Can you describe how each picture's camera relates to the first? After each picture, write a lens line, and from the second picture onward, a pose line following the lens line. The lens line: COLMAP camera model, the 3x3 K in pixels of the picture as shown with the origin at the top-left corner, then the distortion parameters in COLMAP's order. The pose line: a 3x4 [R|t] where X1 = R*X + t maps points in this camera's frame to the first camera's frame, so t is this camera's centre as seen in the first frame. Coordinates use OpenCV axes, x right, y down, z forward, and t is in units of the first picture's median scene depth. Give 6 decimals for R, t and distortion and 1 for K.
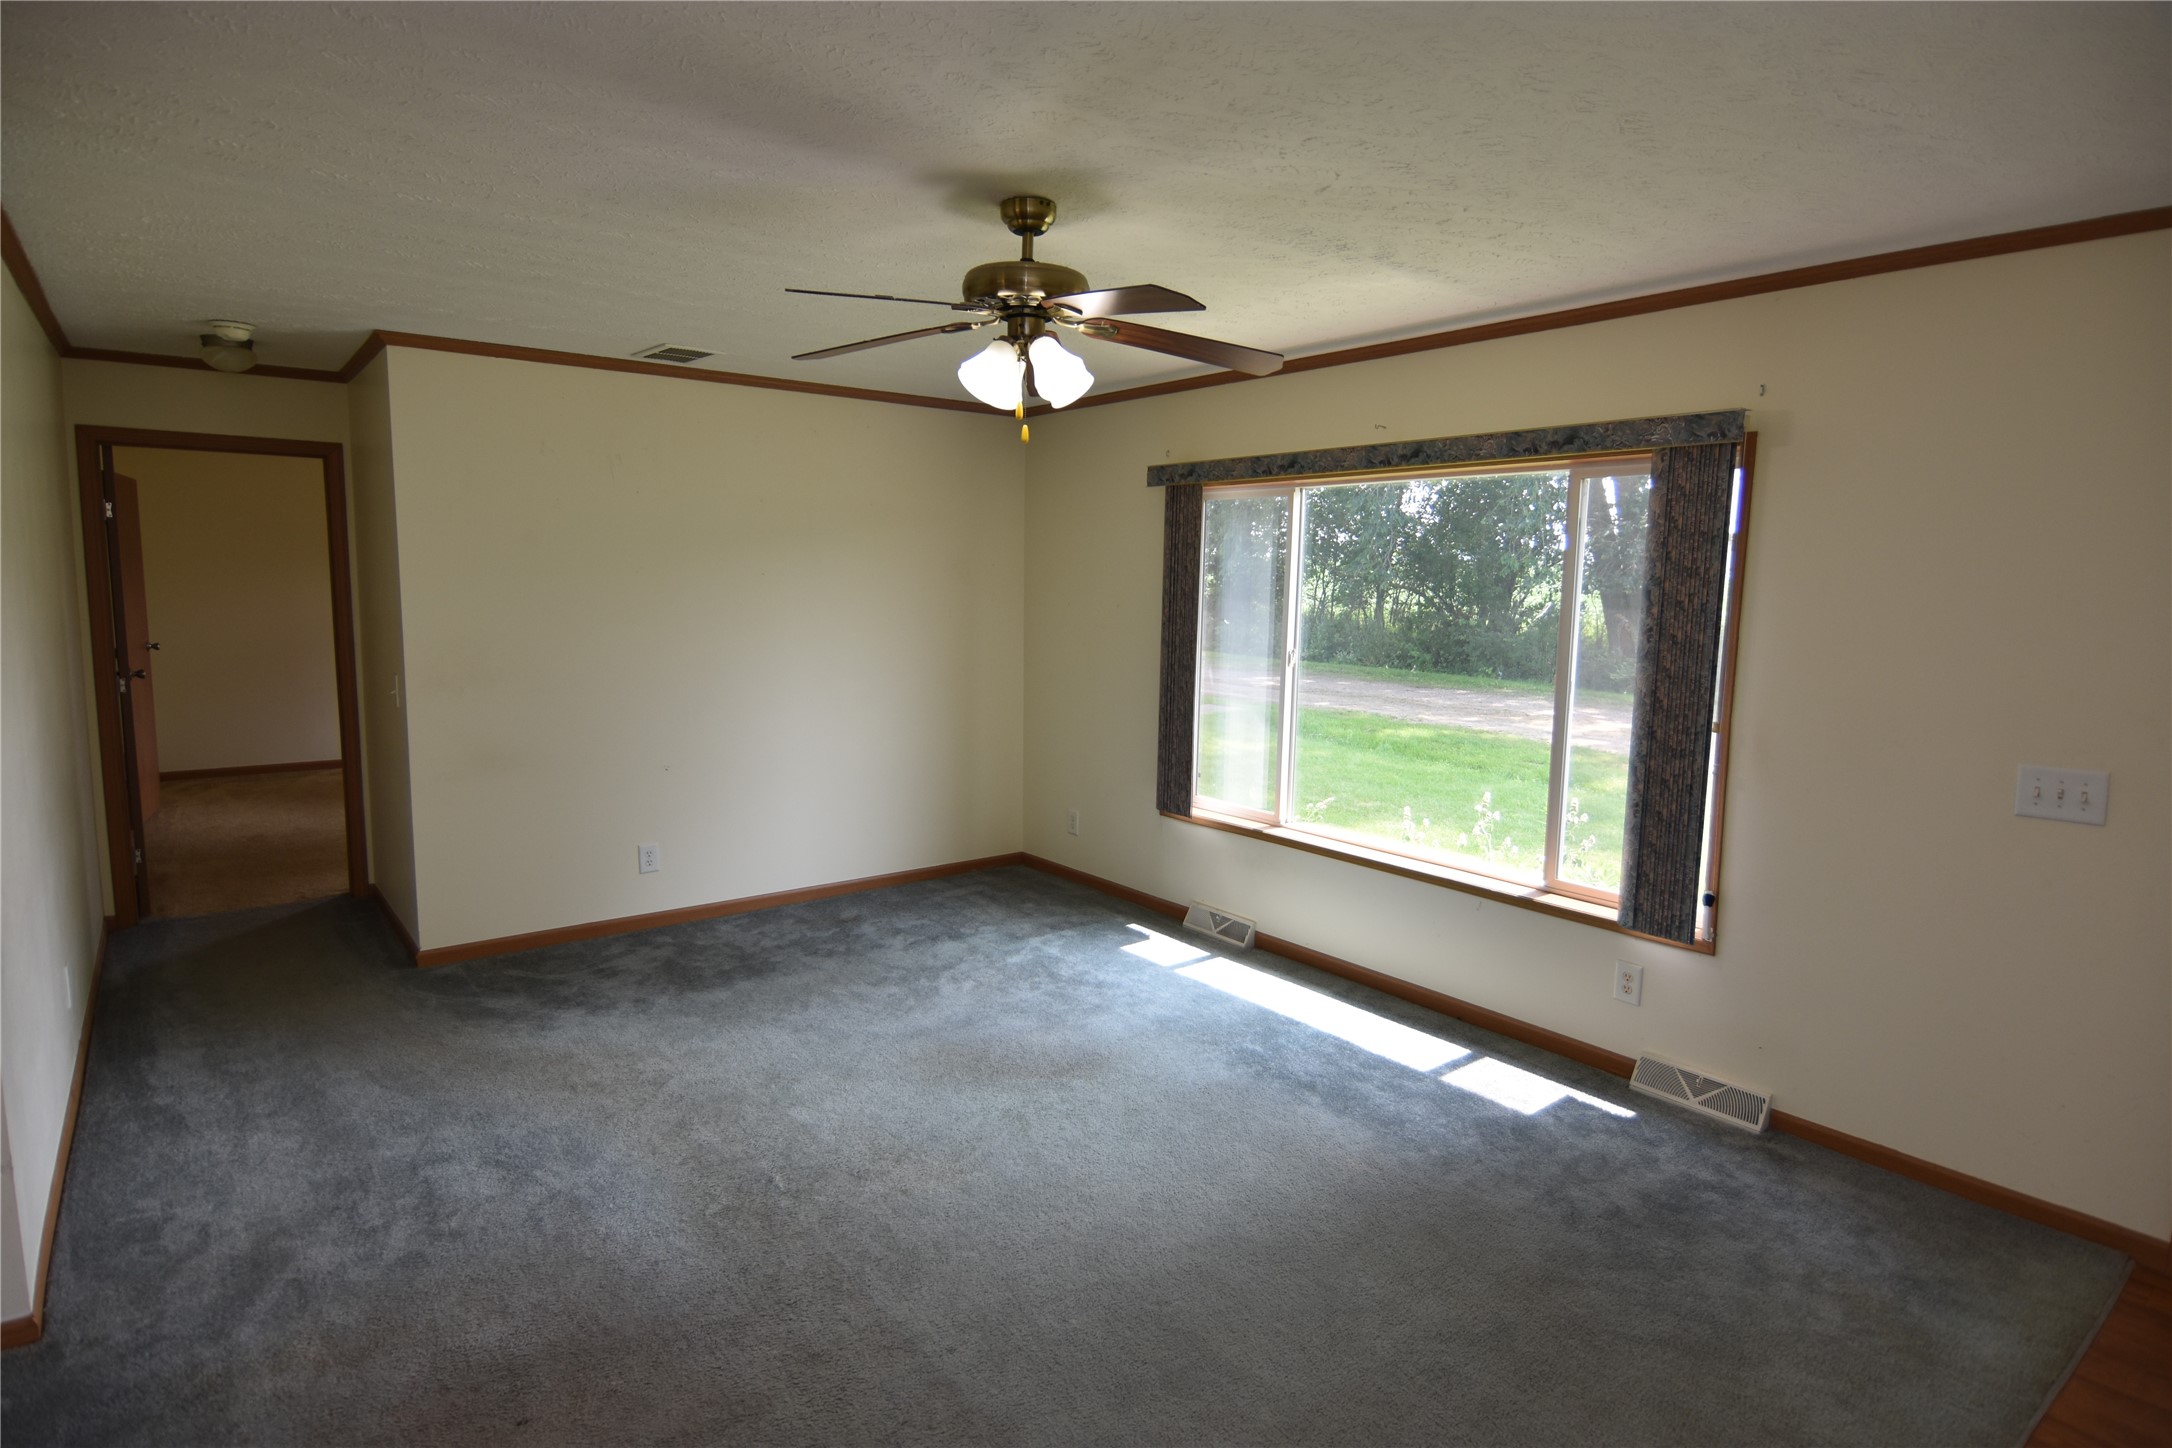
lens RADIAL K [[1150.9, 0, 1086.0], [0, 1150.9, 724.0], [0, 0, 1]] dist [0.007103, -0.022779]
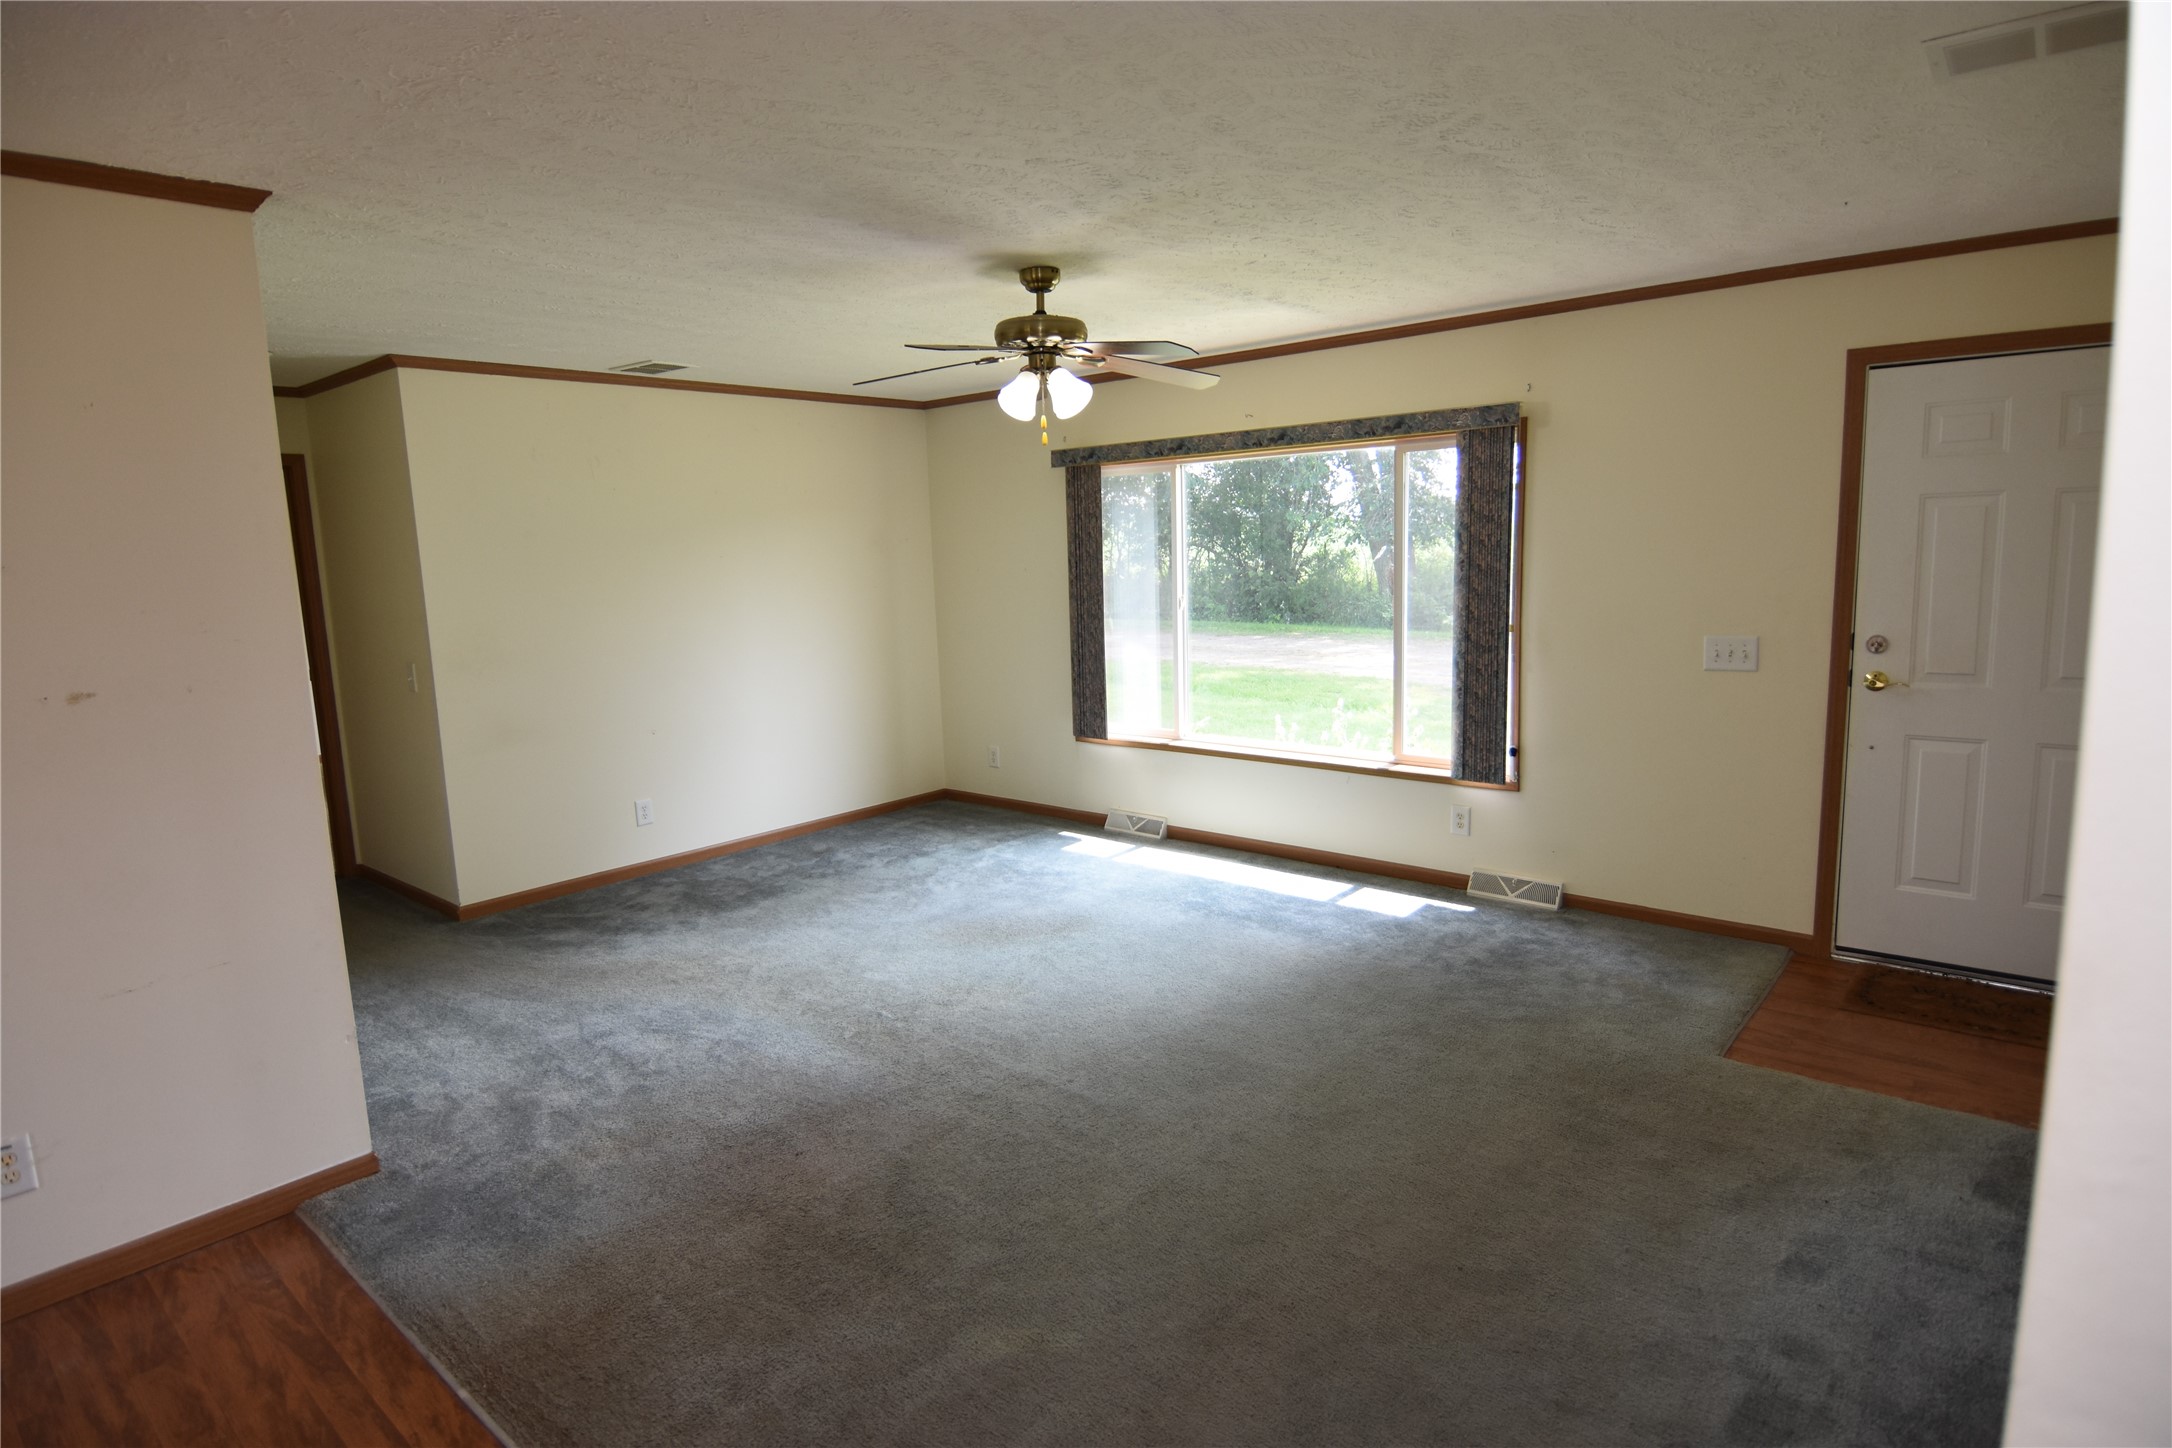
lens RADIAL K [[1150.9, 0, 1086.0], [0, 1150.9, 724.0], [0, 0, 1]] dist [0.007103, -0.022779]
pose [[0.980252, -0.077109, 0.182097, -0.213542], [0.072230, 0.996832, 0.033285, 0.032783], [-0.184087, -0.019475, 0.982717, -0.272231]]
